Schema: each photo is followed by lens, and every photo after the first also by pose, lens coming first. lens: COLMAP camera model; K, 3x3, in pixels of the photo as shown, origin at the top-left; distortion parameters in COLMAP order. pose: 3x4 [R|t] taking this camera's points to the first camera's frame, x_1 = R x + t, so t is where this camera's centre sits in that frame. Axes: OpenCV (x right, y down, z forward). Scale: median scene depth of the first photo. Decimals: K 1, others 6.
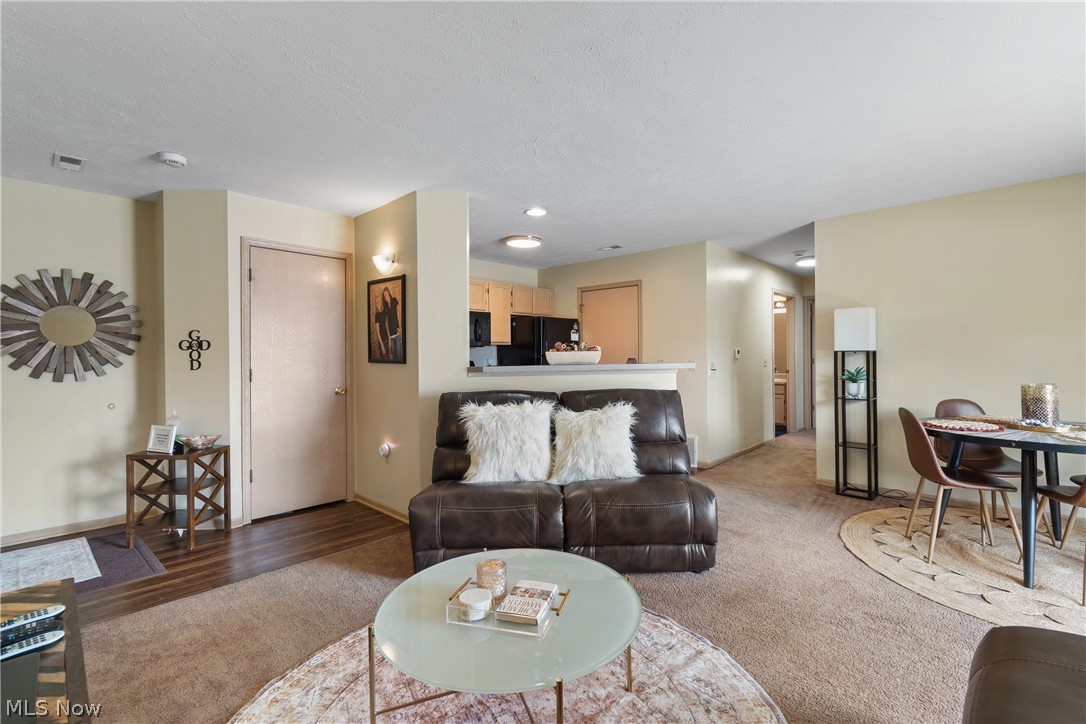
lens RADIAL K [[479.6, 0, 555.8], [0, 479.6, 358.0], [0, 0, 1]] dist [-0.000722, -0.000930]
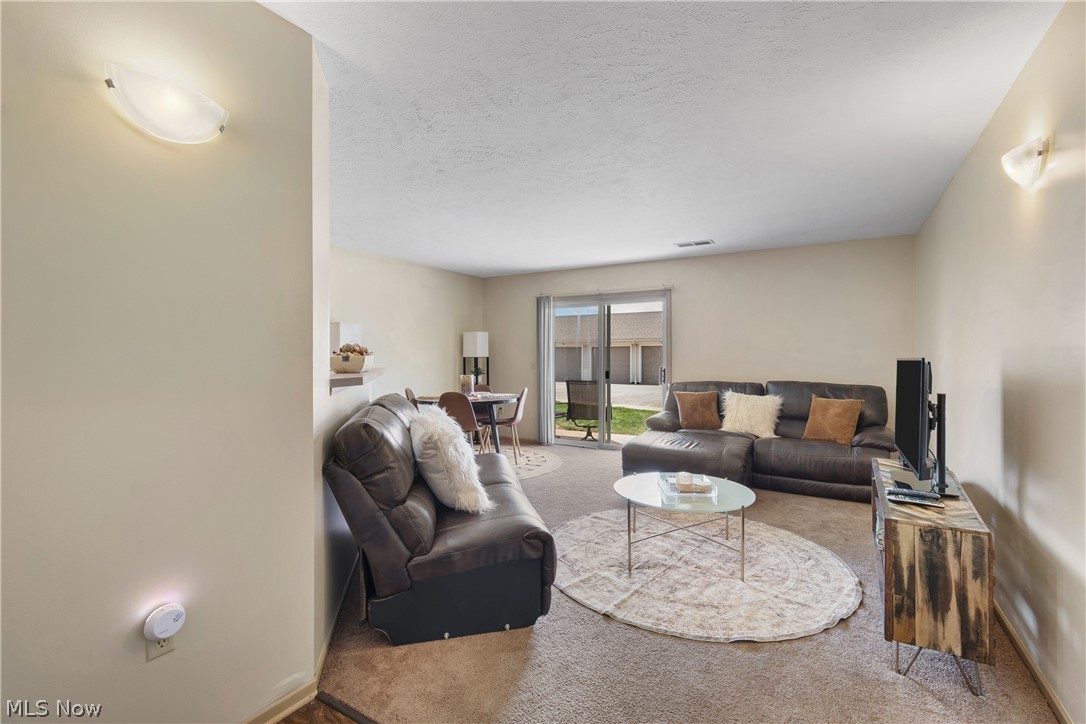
lens RADIAL K [[479.6, 0, 555.8], [0, 479.6, 358.0], [0, 0, 1]] dist [-0.000722, -0.000930]
pose [[-0.205403, 0.006381, 0.978657, -0.844681], [0.009224, 0.999947, -0.004584, -0.001627], [-0.978634, 0.008086, -0.205451, 0.857352]]
